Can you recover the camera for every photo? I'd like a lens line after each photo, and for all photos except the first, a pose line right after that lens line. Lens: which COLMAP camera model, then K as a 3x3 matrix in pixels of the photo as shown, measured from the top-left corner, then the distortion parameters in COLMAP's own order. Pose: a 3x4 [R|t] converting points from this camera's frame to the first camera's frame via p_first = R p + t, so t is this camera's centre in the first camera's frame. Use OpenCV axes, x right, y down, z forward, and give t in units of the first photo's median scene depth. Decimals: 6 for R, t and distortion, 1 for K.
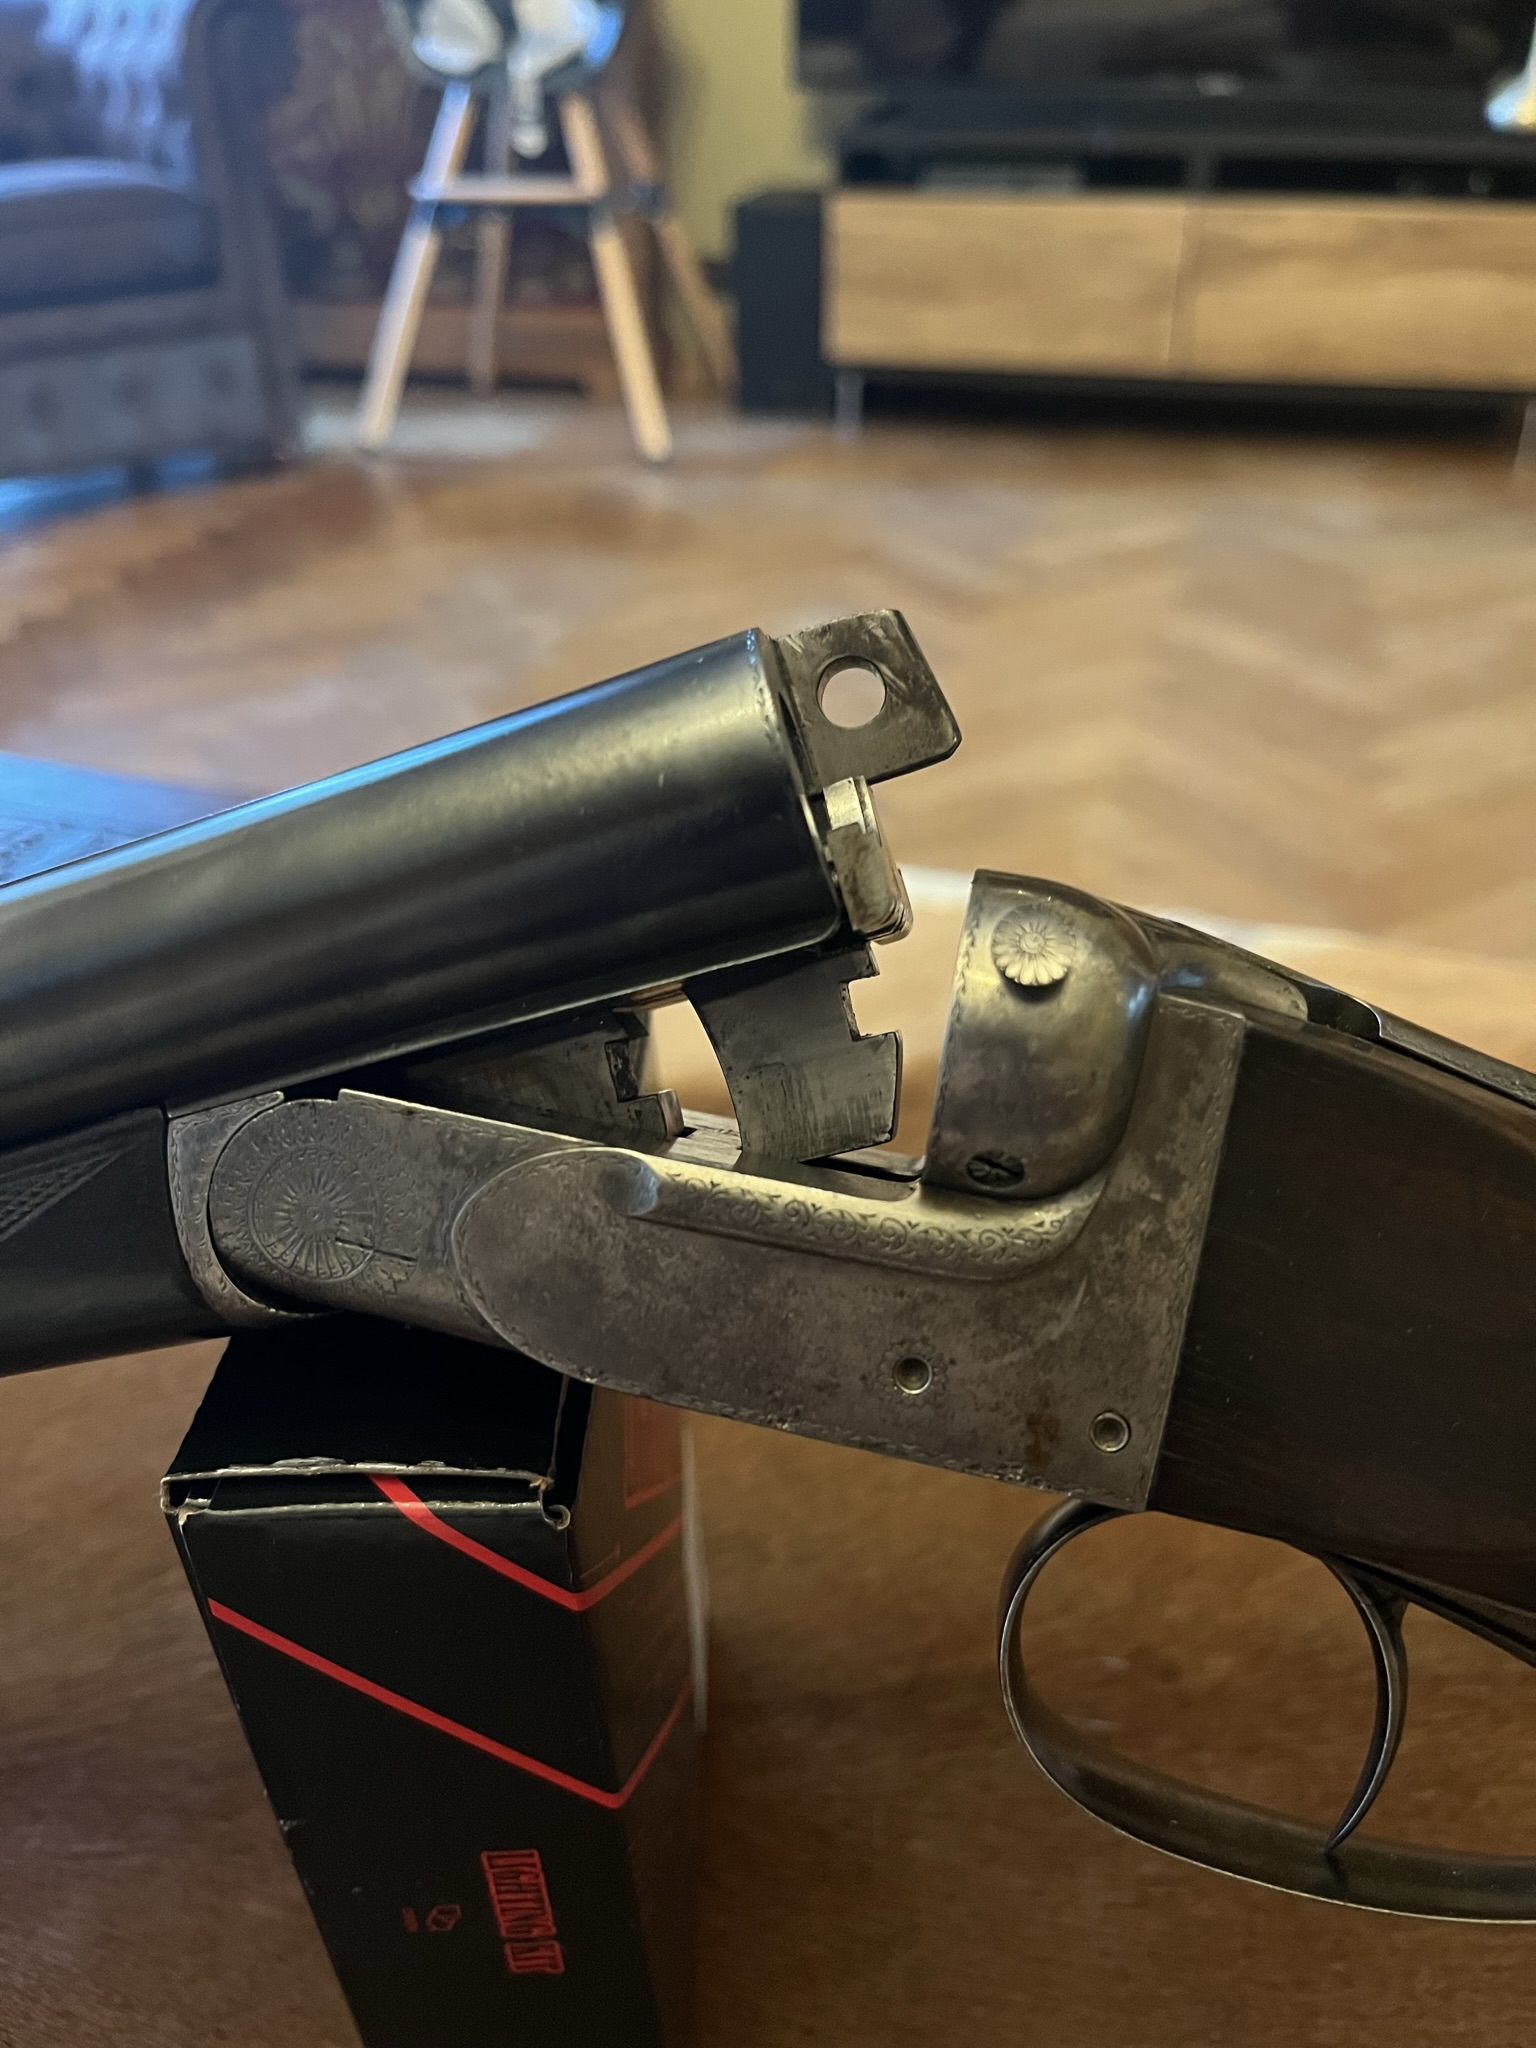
lens RADIAL K [[1533.4, 0, 768.0], [0, 1533.4, 1024.0], [0, 0, 1]] dist [0.023679, -0.076793]
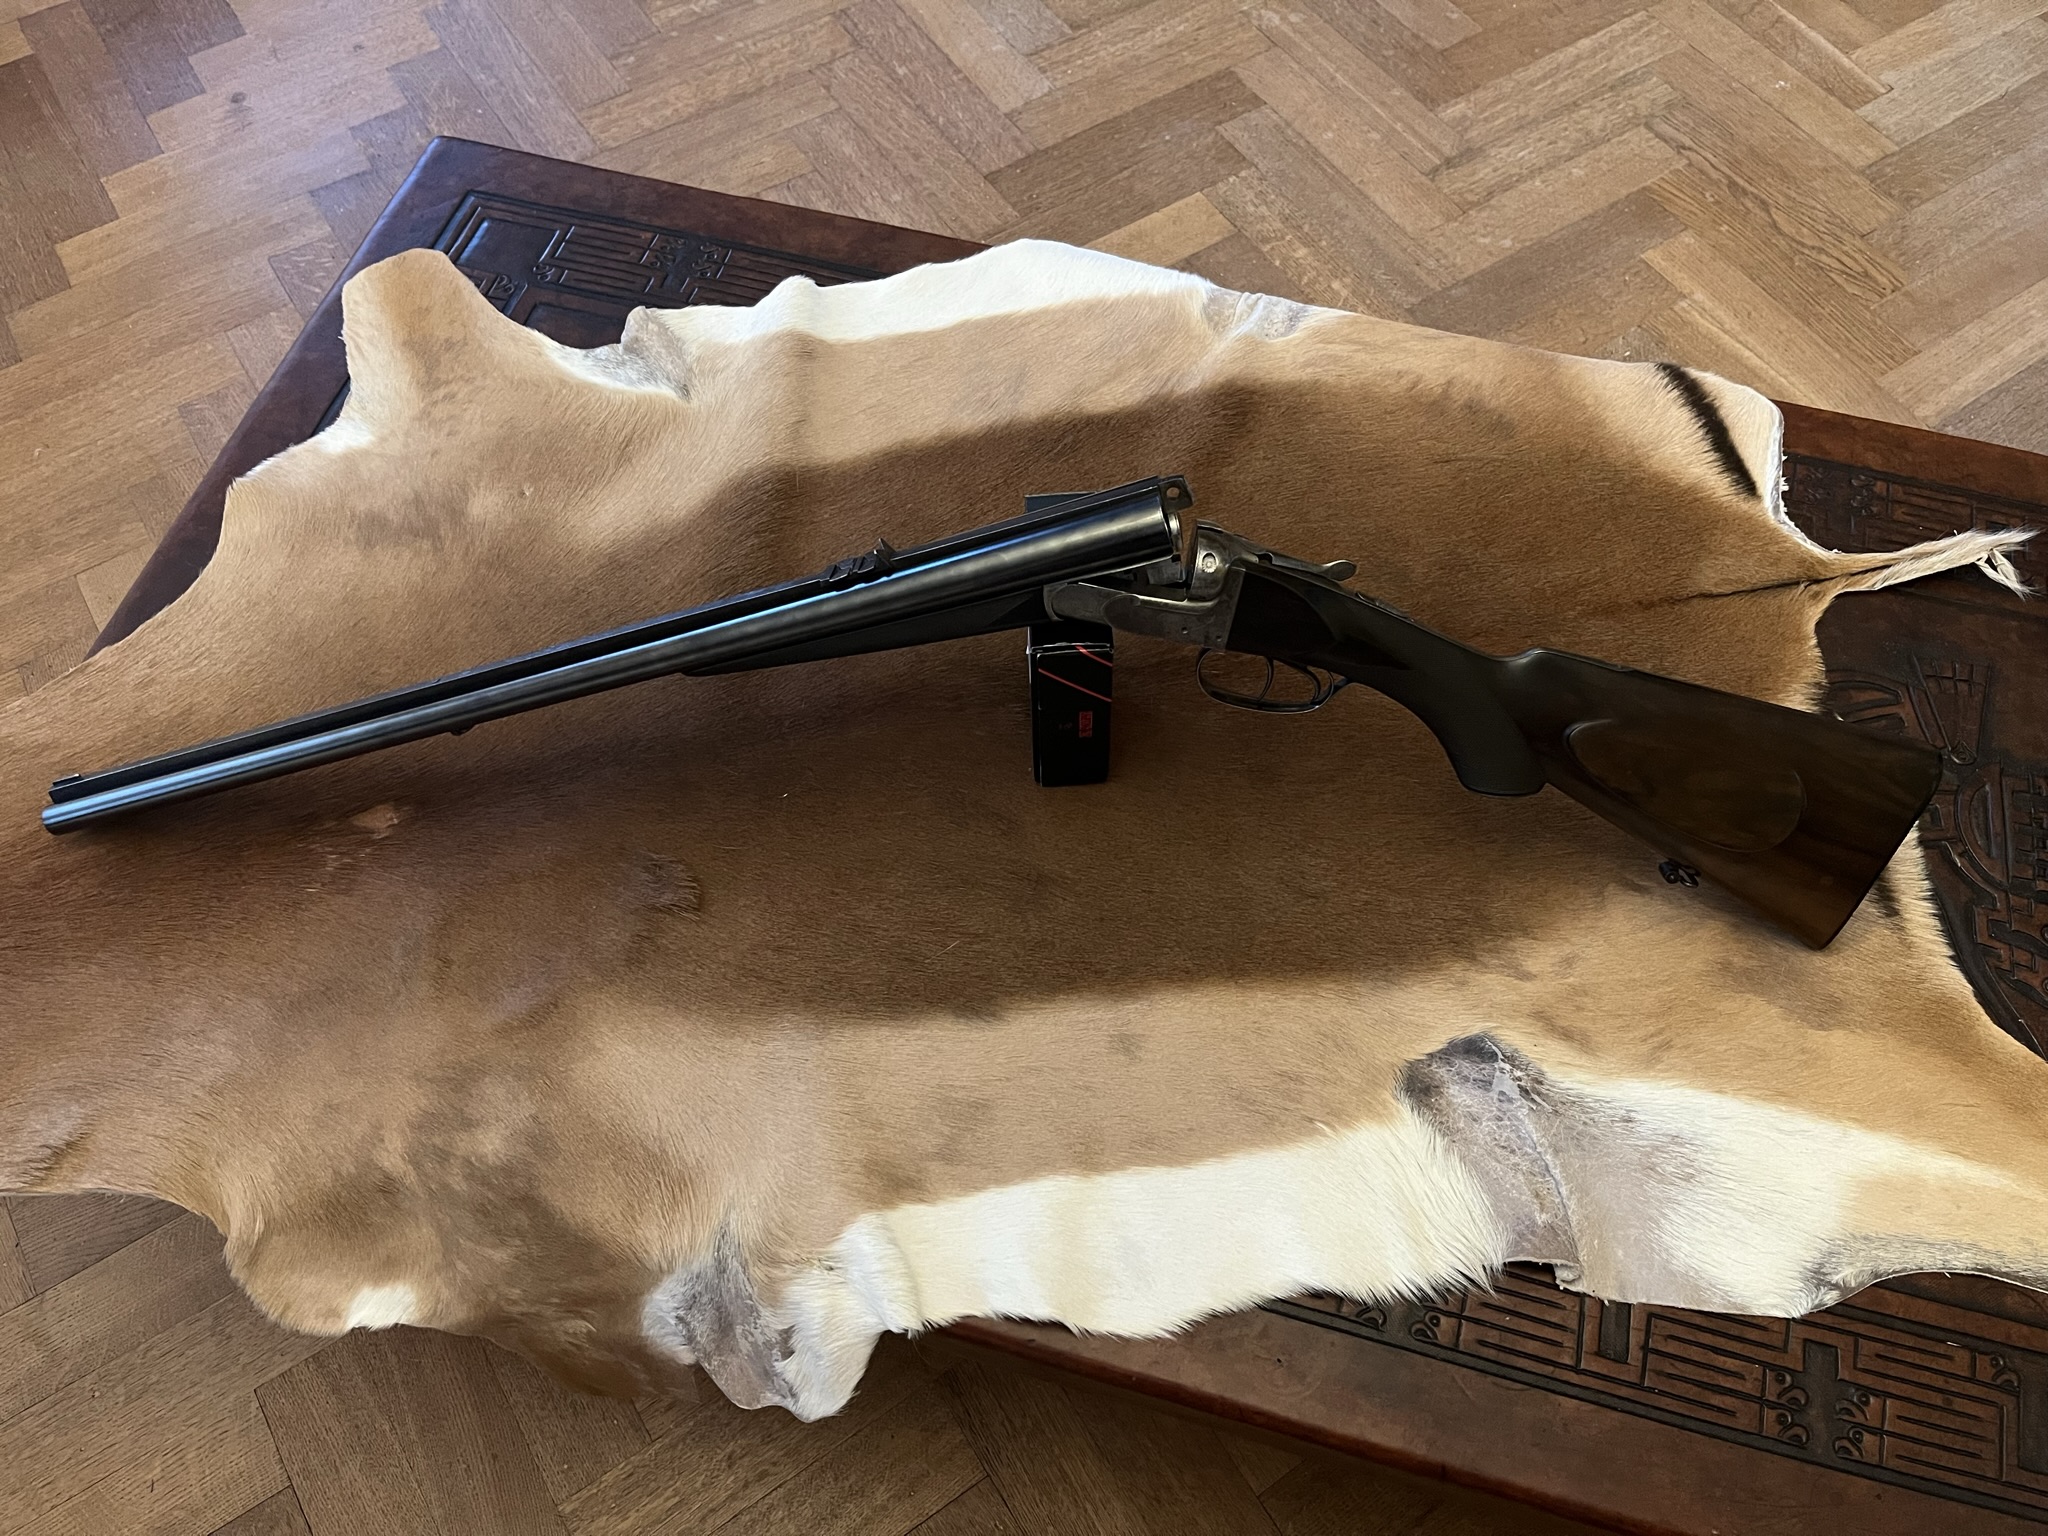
lens RADIAL K [[1533.4, 0, 1024.0], [0, 1533.4, 768.0], [0, 0, 1]] dist [0.023679, -0.076793]
pose [[0.996576, -0.057577, 0.059332, -0.827874], [0.020670, 0.868363, 0.495498, -2.062485], [-0.080051, -0.492575, 0.866580, -3.948782]]
